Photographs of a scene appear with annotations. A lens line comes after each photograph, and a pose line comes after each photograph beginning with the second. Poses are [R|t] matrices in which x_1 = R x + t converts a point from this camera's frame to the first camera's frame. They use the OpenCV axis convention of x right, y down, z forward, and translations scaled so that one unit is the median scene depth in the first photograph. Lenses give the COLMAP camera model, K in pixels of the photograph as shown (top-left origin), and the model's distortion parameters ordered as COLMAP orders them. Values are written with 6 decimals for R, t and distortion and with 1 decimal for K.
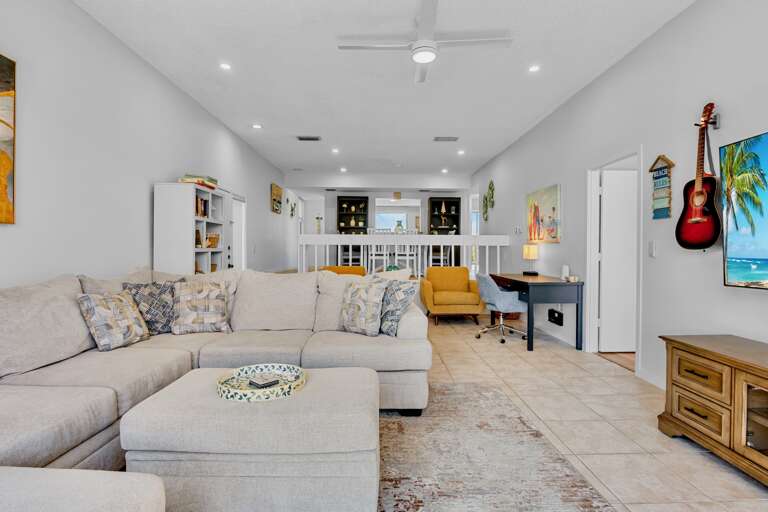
lens RADIAL K [[389.0, 0, 383.6], [0, 389.0, 242.0], [0, 0, 1]] dist [-0.024322, 0.001192]
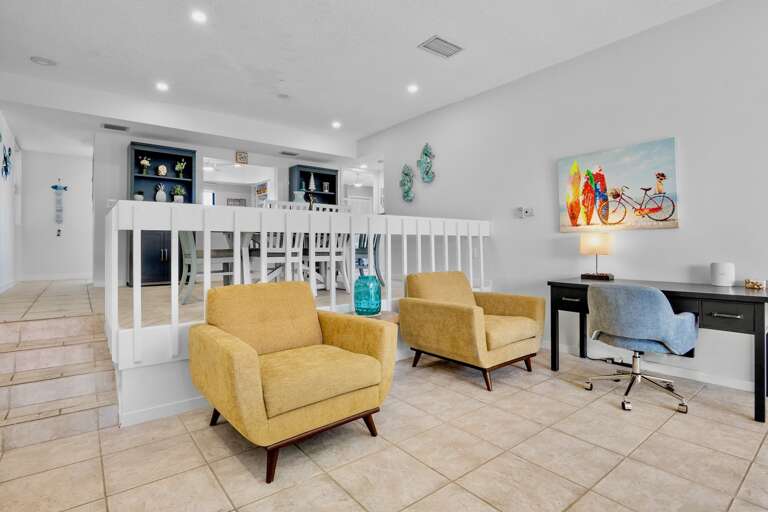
lens RADIAL K [[389.0, 0, 383.6], [0, 389.0, 242.0], [0, 0, 1]] dist [-0.024322, 0.001192]
pose [[0.794628, -0.001828, 0.607094, -0.162568], [-0.001806, 0.999984, 0.005376, 0.010930], [-0.607094, -0.005368, 0.794612, 0.394496]]
